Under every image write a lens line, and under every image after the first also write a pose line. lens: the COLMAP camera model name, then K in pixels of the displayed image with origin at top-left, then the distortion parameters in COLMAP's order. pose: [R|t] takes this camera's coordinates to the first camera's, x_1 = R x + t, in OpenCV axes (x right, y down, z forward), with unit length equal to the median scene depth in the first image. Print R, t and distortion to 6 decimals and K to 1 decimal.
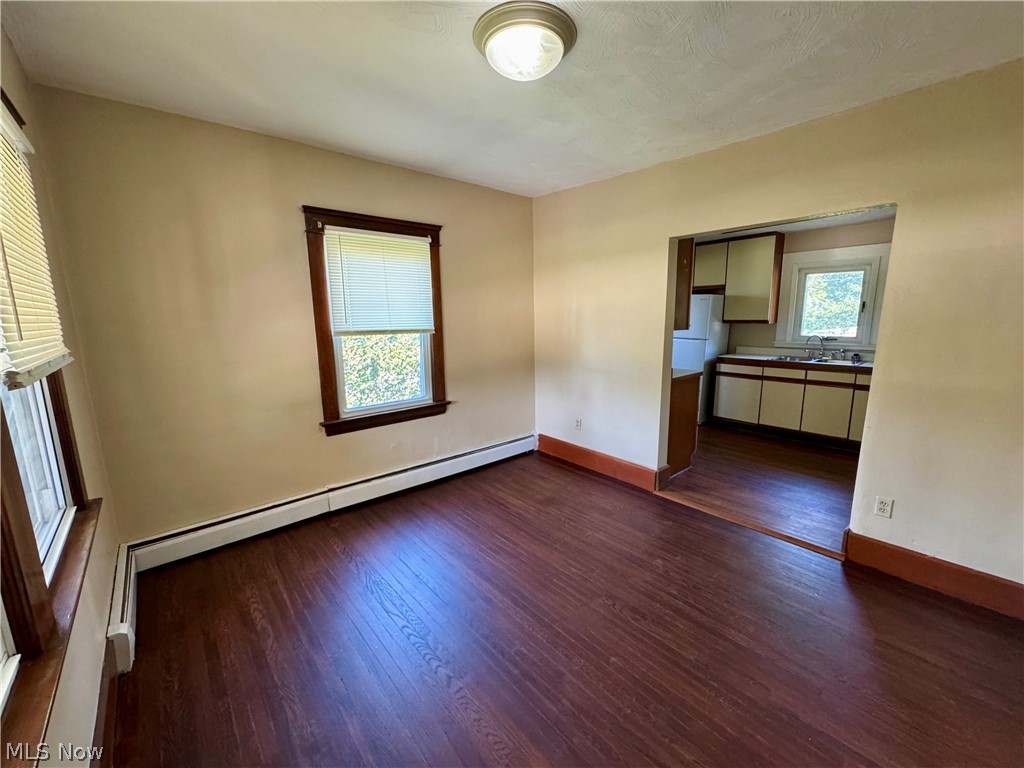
lens RADIAL K [[415.6, 0, 511.9], [0, 415.6, 381.9], [0, 0, 1]] dist [-0.002265, 0.000209]
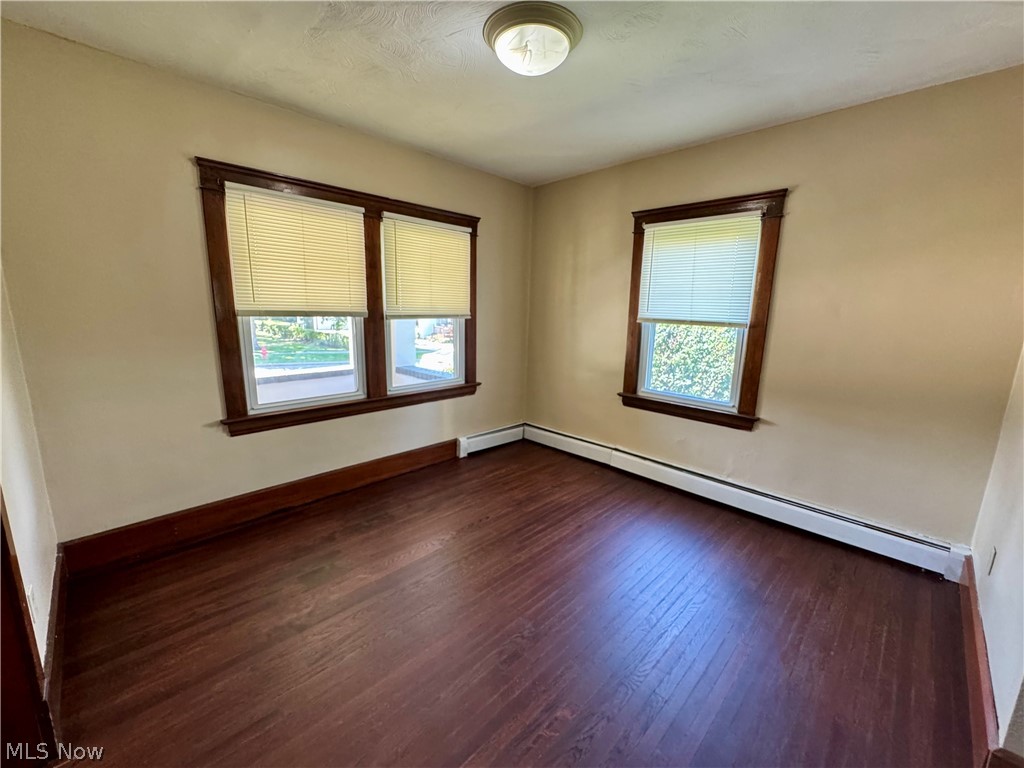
lens RADIAL K [[415.6, 0, 507.0], [0, 415.6, 380.9], [0, 0, 1]] dist [-0.002265, 0.000209]
pose [[0.049018, 0.193997, -0.979777, 0.677410], [-0.183449, 0.966016, 0.182095, -0.090308], [0.981806, 0.170813, 0.082941, 0.550677]]
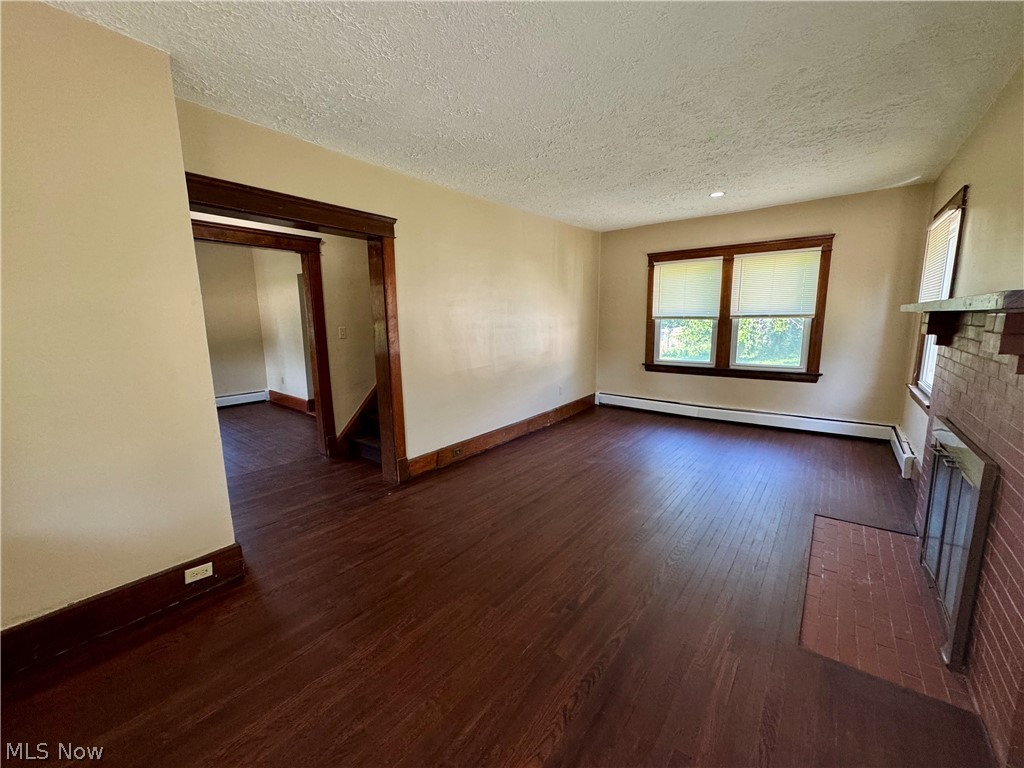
lens RADIAL K [[415.6, 0, 506.4], [0, 415.6, 379.0], [0, 0, 1]] dist [-0.002265, 0.000209]
pose [[-0.986382, 0.060119, -0.153089, 0.800231], [0.009953, 0.950913, 0.309299, -0.327590], [0.164169, 0.303563, -0.938562, 2.004474]]
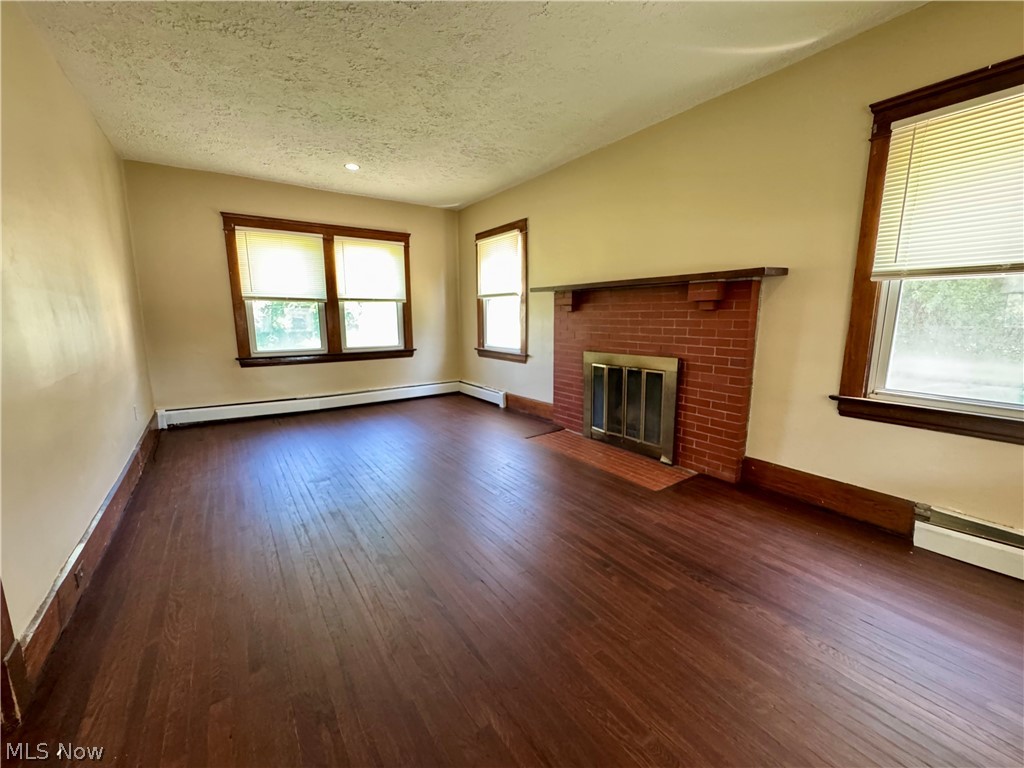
lens RADIAL K [[415.6, 0, 515.0], [0, 415.6, 381.2], [0, 0, 1]] dist [-0.002265, 0.000209]
pose [[-0.116211, 0.178330, -0.977084, 1.276312], [-0.159453, 0.967640, 0.195571, -0.132451], [0.980342, 0.178527, -0.084015, 1.286133]]
